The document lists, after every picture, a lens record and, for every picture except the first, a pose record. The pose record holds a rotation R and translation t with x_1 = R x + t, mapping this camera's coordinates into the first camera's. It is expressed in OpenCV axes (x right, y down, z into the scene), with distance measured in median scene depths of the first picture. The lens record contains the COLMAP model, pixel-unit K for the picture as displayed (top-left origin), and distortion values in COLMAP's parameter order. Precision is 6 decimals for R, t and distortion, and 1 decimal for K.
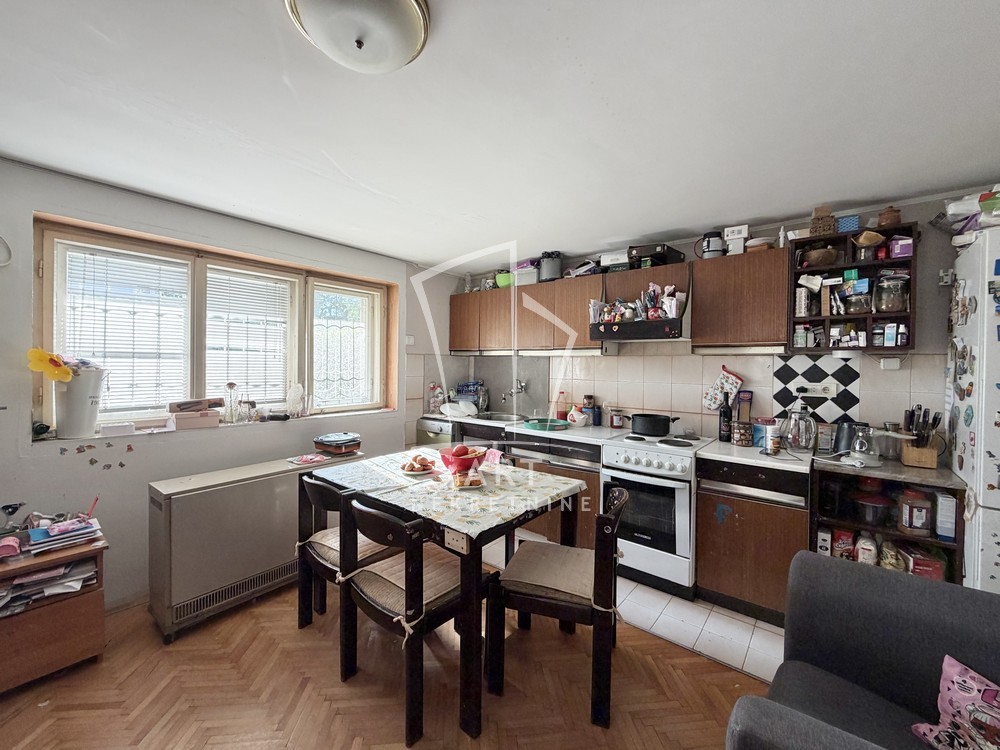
lens RADIAL K [[402.1, 0, 471.1], [0, 402.1, 367.6], [0, 0, 1]] dist [-0.002248, 0.000406]
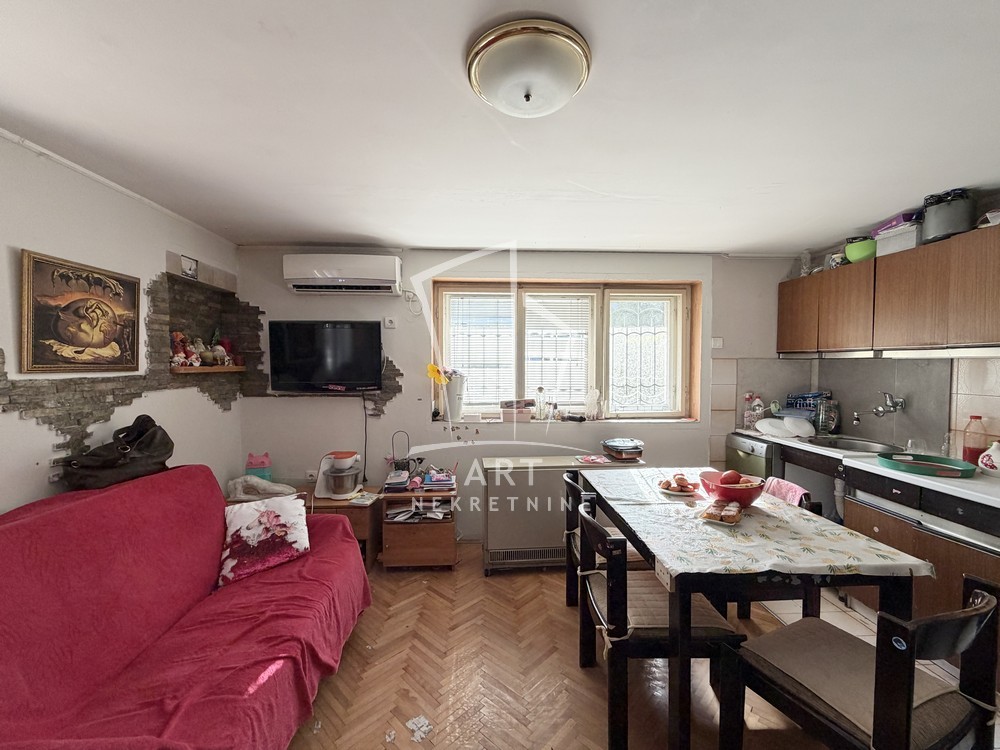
lens RADIAL K [[402.1, 0, 495.5], [0, 402.1, 374.6], [0, 0, 1]] dist [-0.002248, 0.000406]
pose [[0.684908, 0.005772, -0.728607, 0.215283], [0.005146, 0.999905, 0.012759, -0.018007], [0.728612, -0.012488, 0.684813, 0.066615]]
